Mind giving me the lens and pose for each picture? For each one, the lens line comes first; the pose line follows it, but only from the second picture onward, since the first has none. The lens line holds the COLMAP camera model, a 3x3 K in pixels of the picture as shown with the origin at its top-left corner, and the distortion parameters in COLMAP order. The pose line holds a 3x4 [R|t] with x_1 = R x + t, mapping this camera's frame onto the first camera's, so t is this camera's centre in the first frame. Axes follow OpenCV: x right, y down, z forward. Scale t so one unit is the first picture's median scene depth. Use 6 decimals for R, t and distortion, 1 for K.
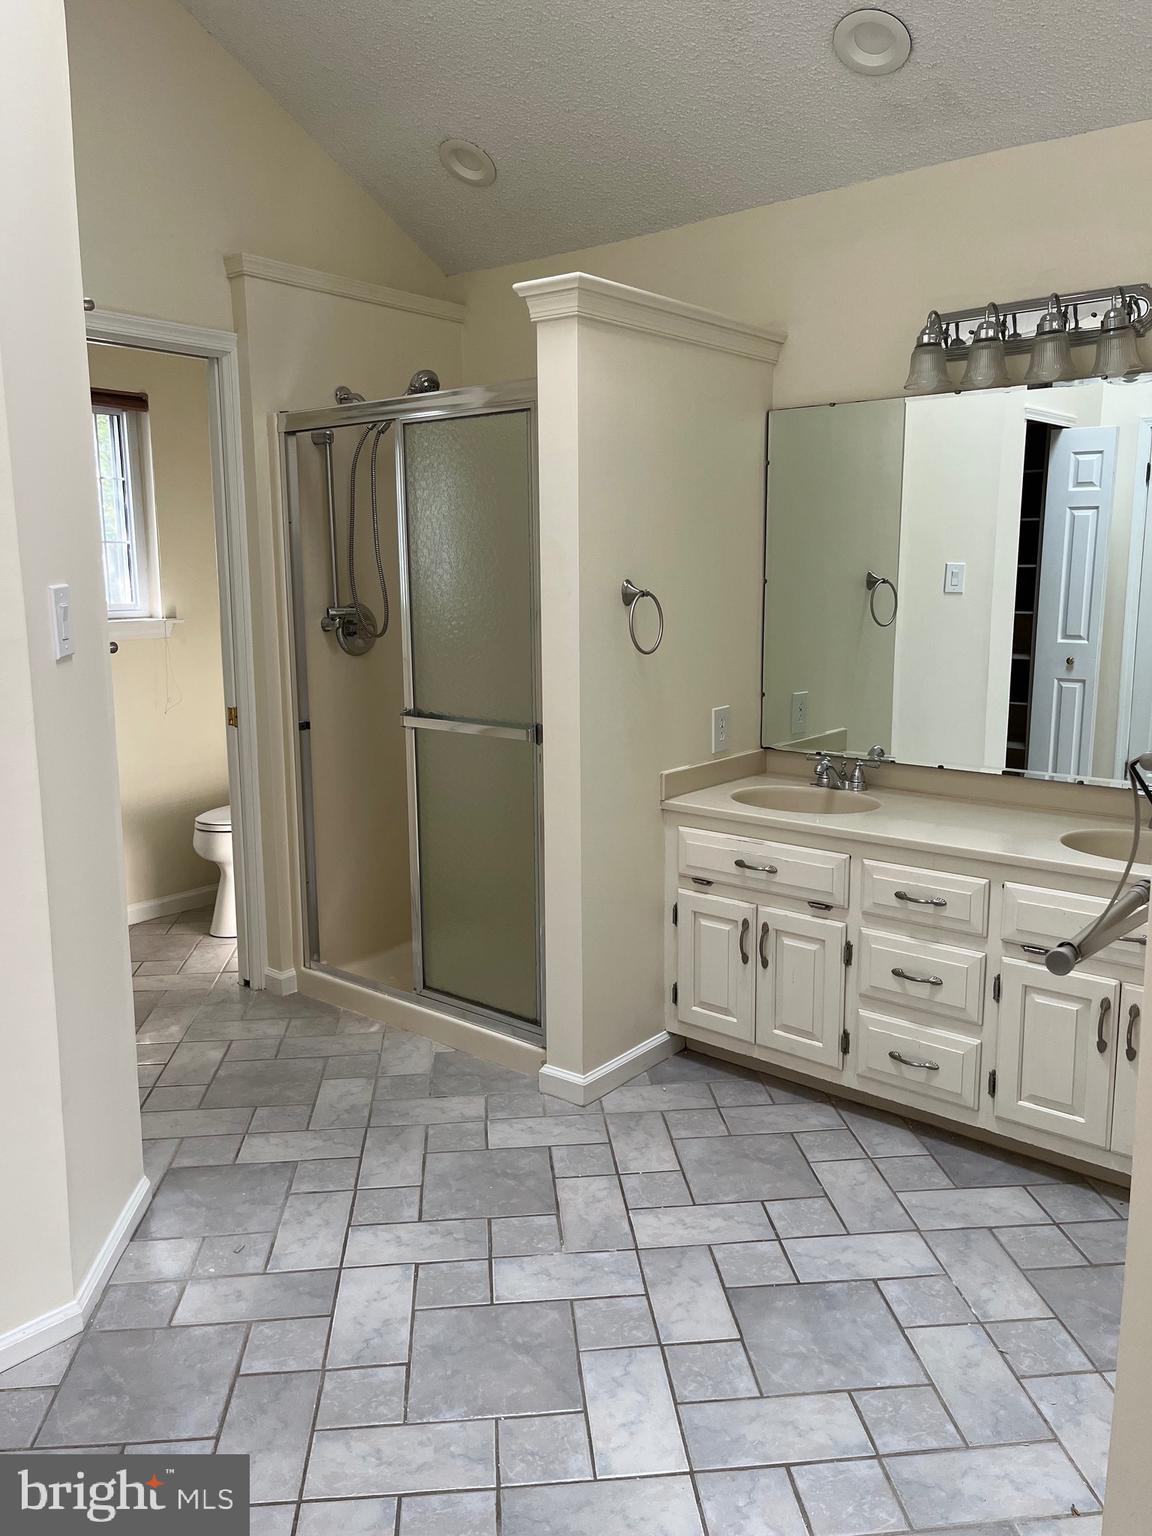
lens RADIAL K [[1177.6, 0, 586.1], [0, 1177.6, 764.9], [0, 0, 1]] dist [0.058630, -0.080488]
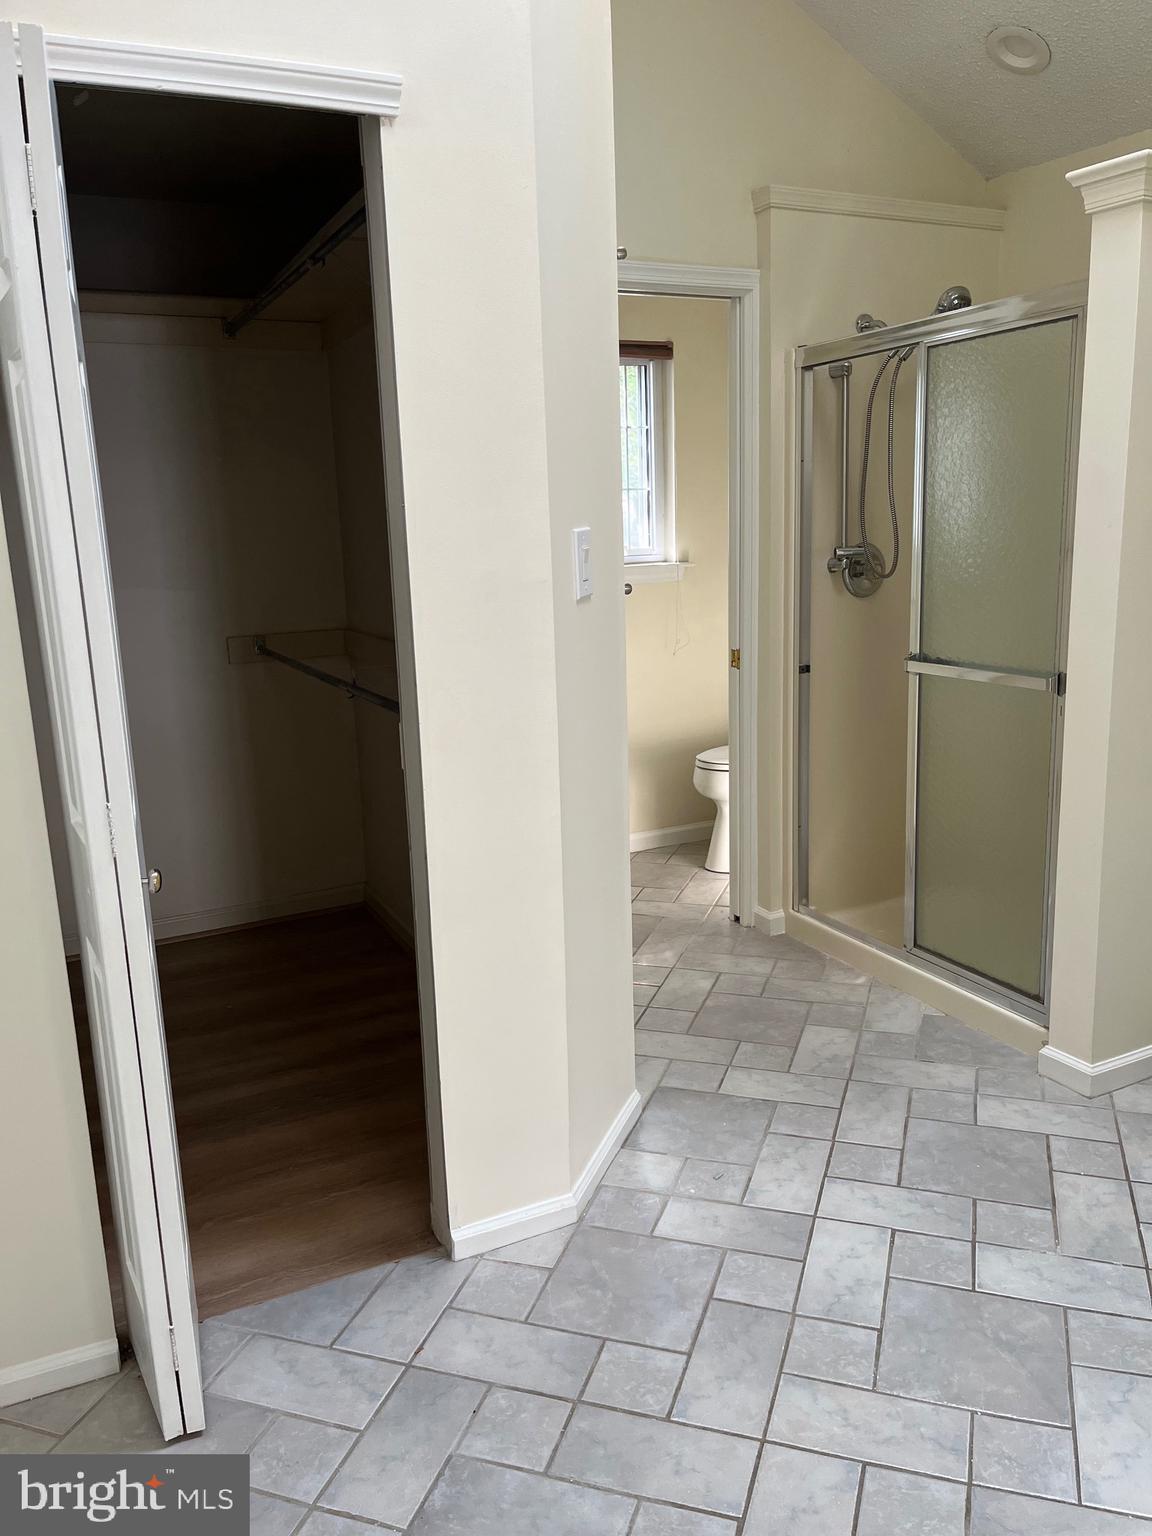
lens RADIAL K [[1177.6, 0, 583.7], [0, 1177.6, 770.5], [0, 0, 1]] dist [0.058630, -0.080488]
pose [[0.913196, 0.060608, -0.402989, -0.004731], [-0.039801, 0.997416, 0.059817, 0.000136], [0.405573, -0.038586, 0.913248, 0.023225]]
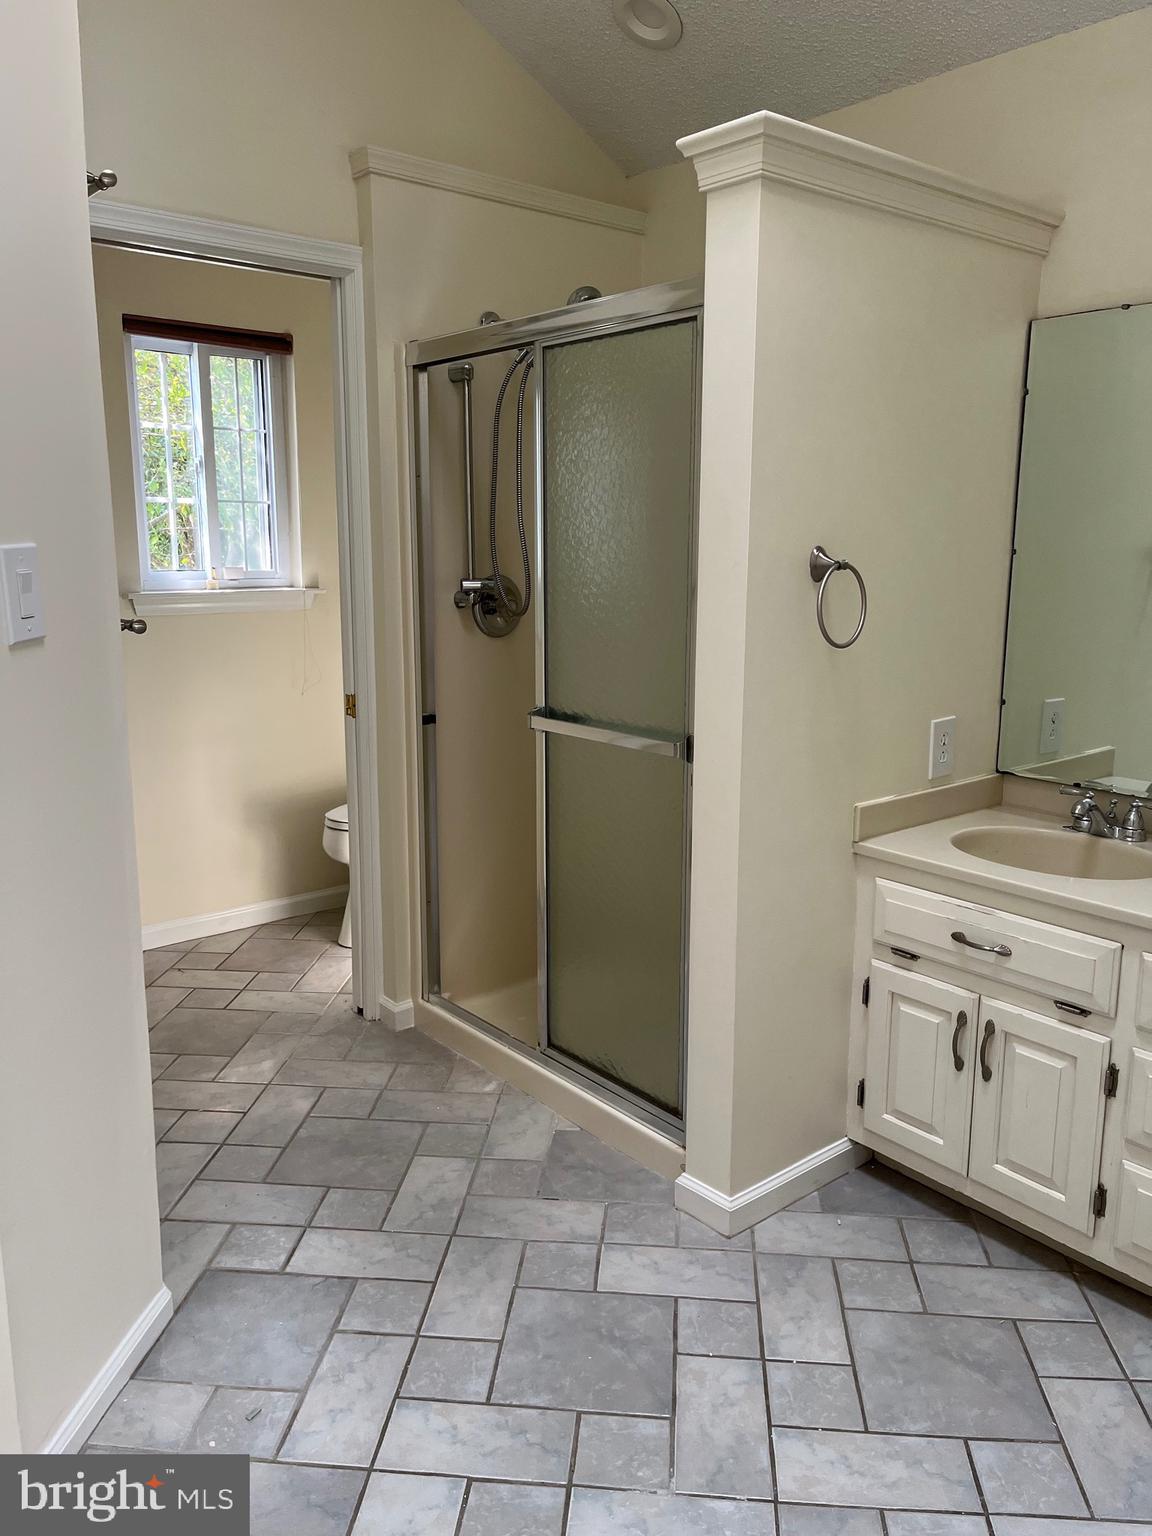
lens RADIAL K [[1177.6, 0, 574.2], [0, 1177.6, 771.1], [0, 0, 1]] dist [0.058630, -0.080488]
pose [[0.980756, 0.046733, -0.189562, 0.030801], [-0.041328, 0.998621, 0.032372, -0.033631], [0.190813, -0.023915, 0.981335, 0.232367]]
